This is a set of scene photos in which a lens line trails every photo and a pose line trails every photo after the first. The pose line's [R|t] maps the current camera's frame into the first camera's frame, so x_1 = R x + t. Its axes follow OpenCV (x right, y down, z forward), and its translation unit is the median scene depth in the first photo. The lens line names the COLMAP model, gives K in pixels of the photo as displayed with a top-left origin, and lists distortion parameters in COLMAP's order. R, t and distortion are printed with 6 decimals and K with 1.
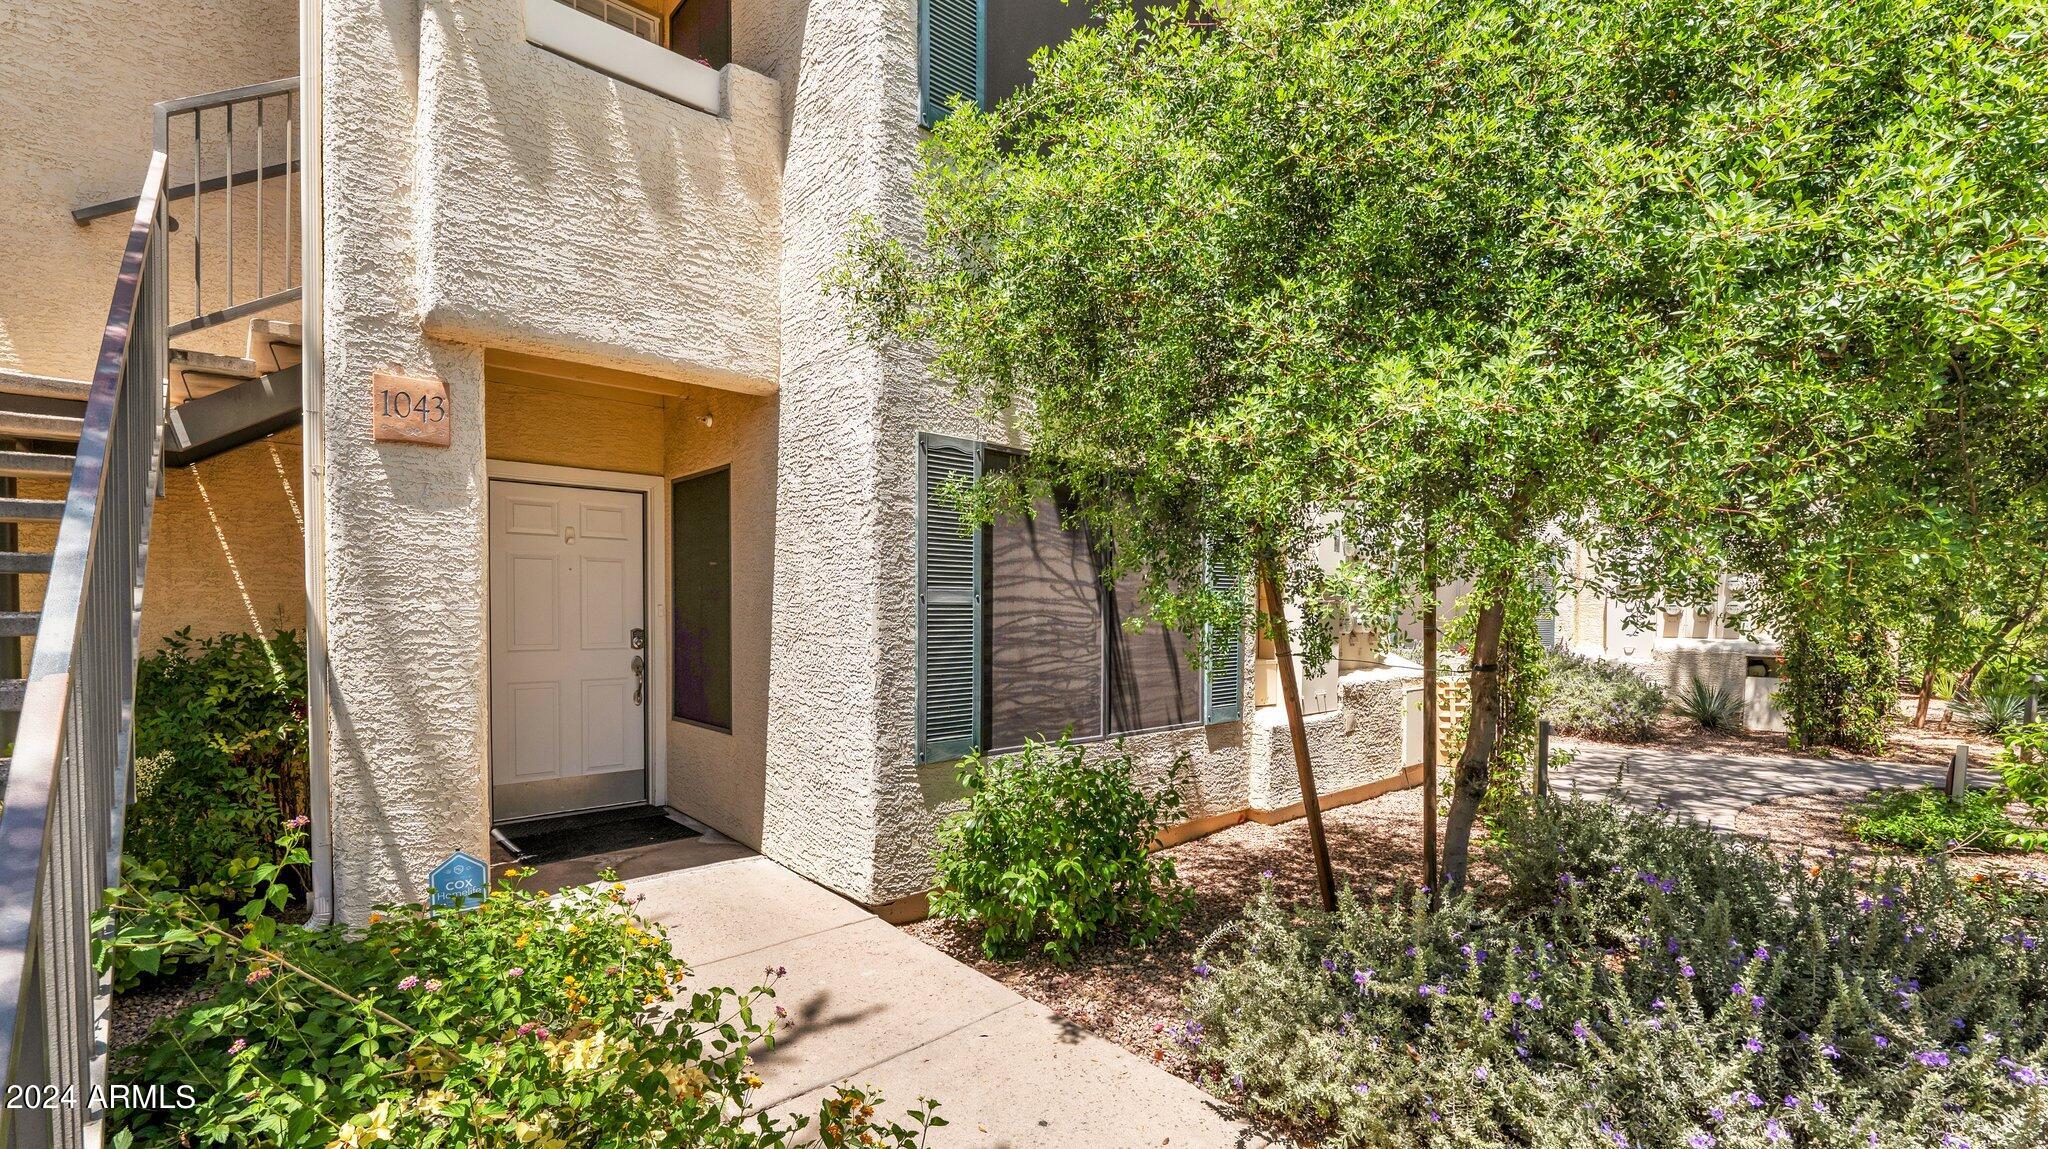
lens RADIAL K [[862.7, 0, 1019.5], [0, 862.7, 635.2], [0, 0, 1]] dist [-0.012998, 0.000134]
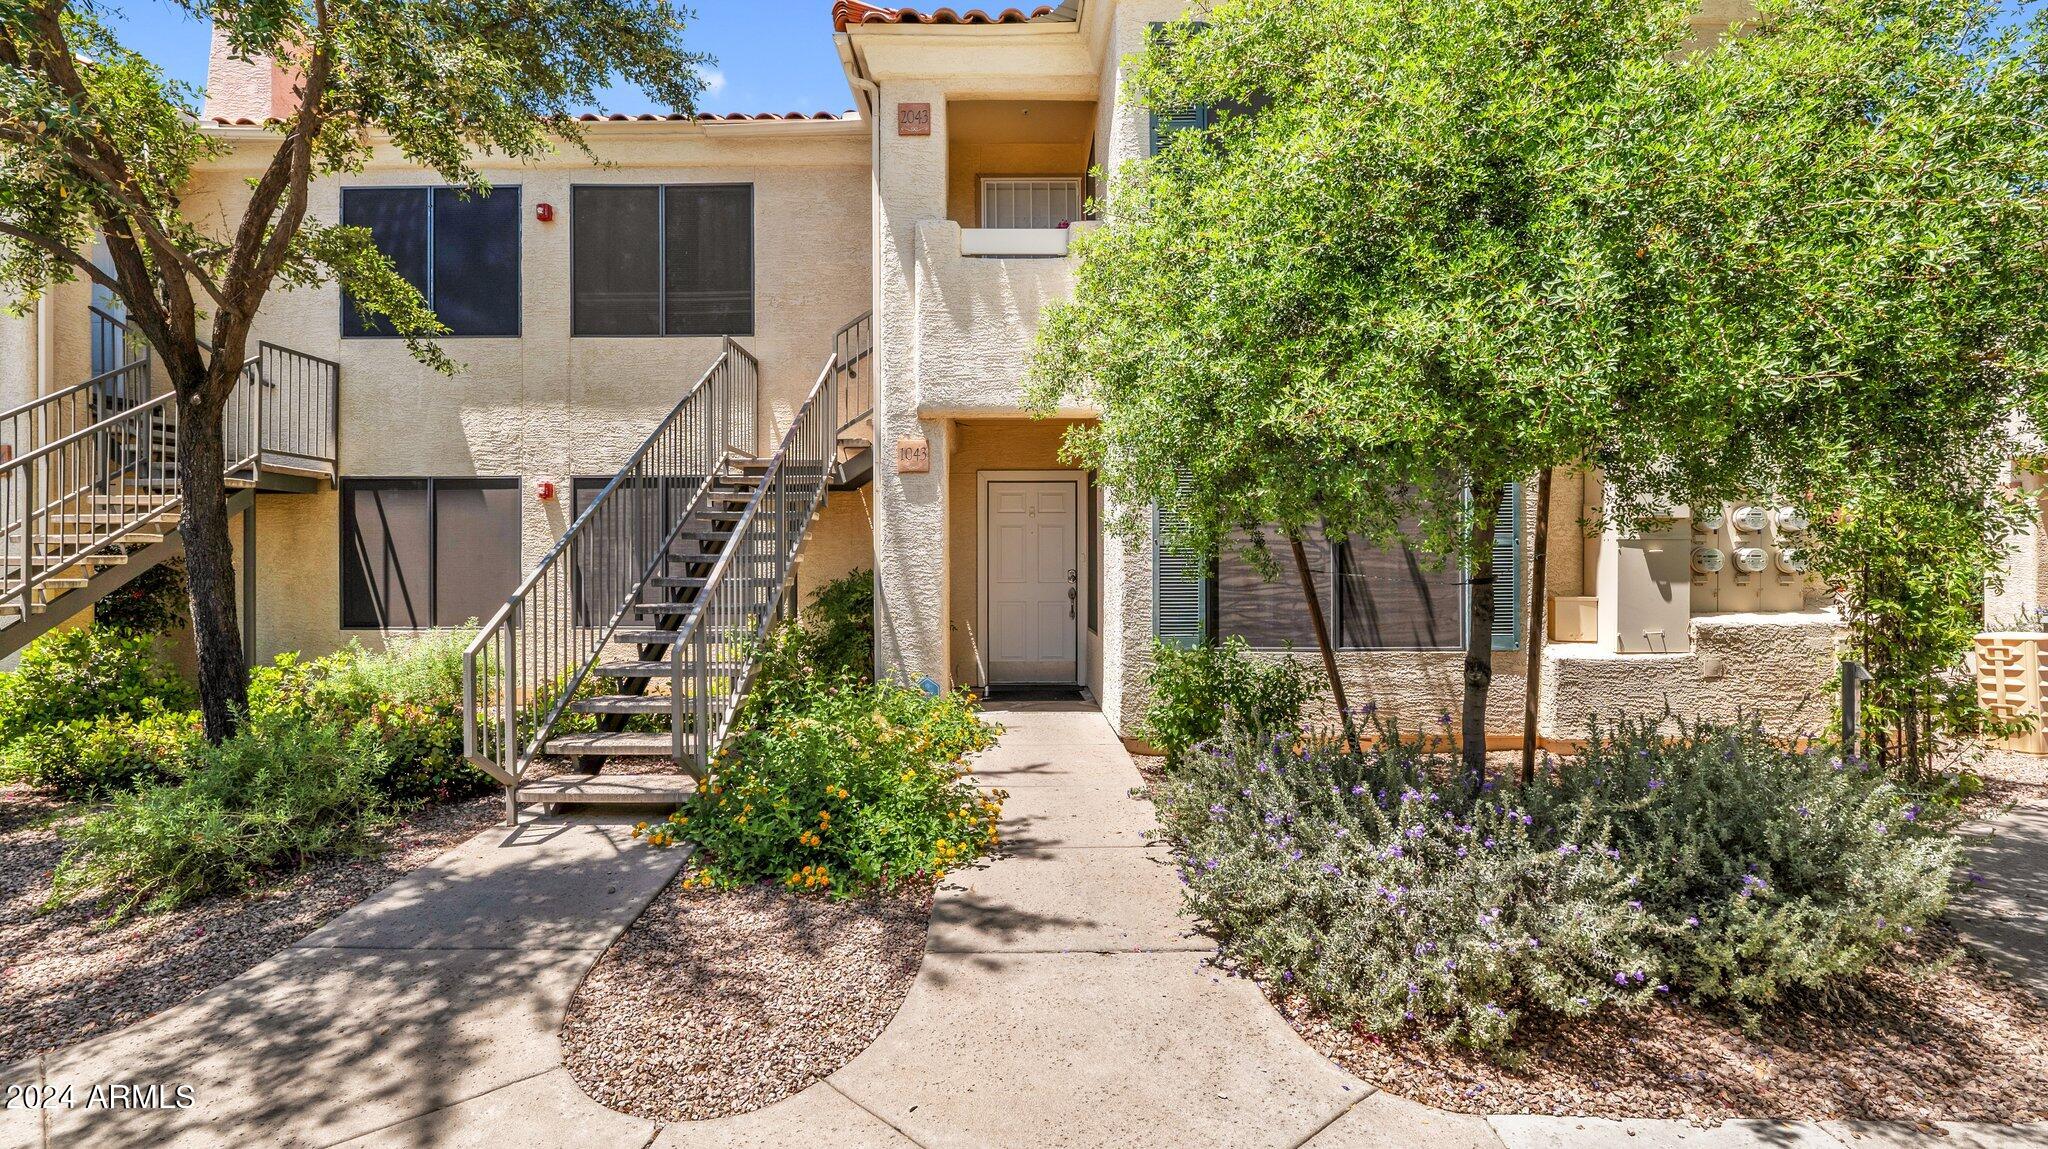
lens RADIAL K [[846.0, 0, 1024.0], [0, 846.0, 574.5], [0, 0, 1]] dist [-0.012733, 0.000078]
pose [[0.749486, -0.006313, -0.661990, 0.728766], [-0.012944, 0.999624, -0.024187, 0.056397], [0.661894, 0.026696, 0.749122, -0.286306]]
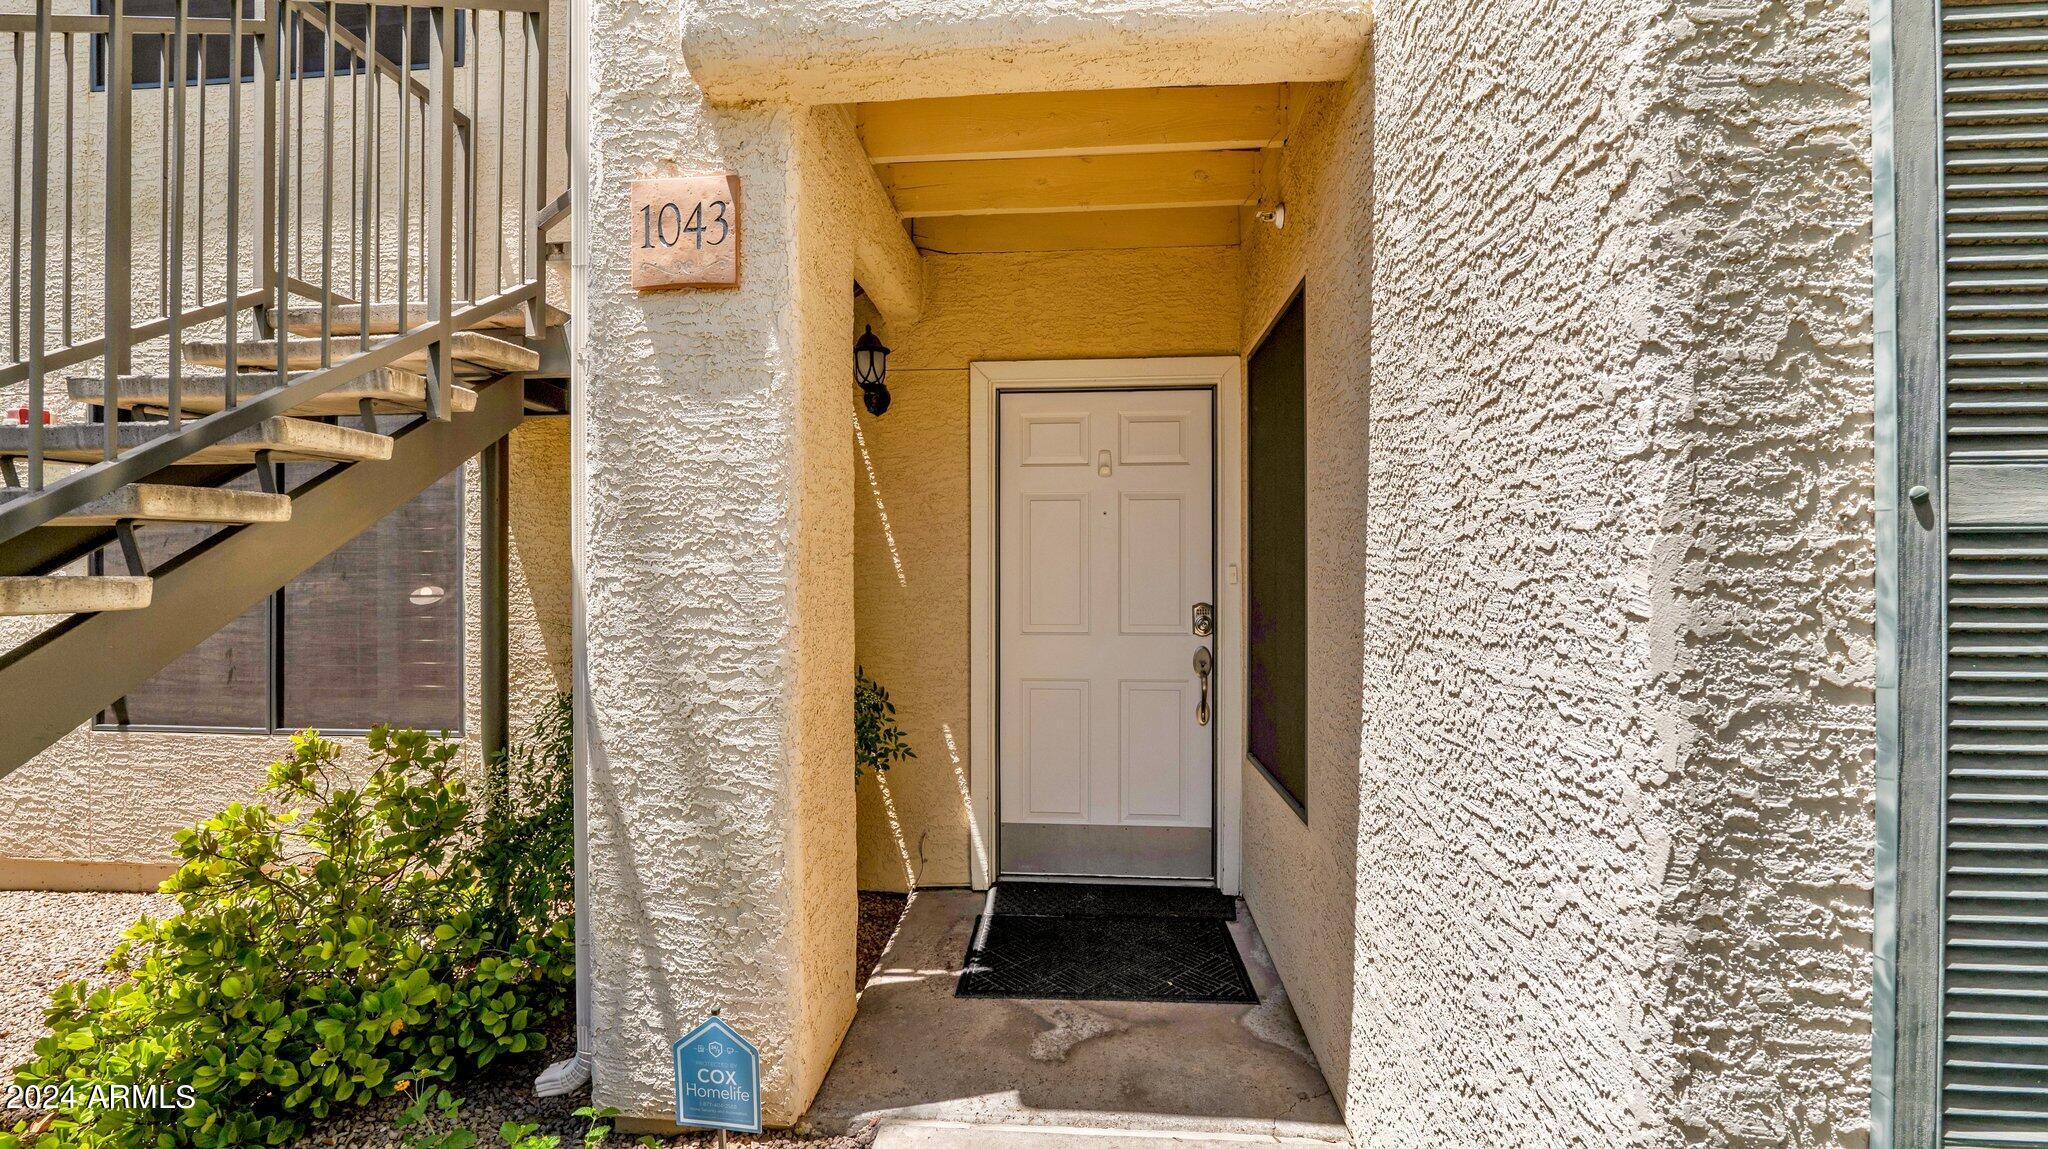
lens RADIAL K [[846.0, 0, 1024.0], [0, 846.0, 574.5], [0, 0, 1]] dist [-0.012733, 0.000078]
pose [[0.682801, -0.007670, -0.730564, -0.117536], [-0.015834, 0.999555, -0.025293, -0.015777], [0.730433, 0.028838, 0.682376, 0.702941]]
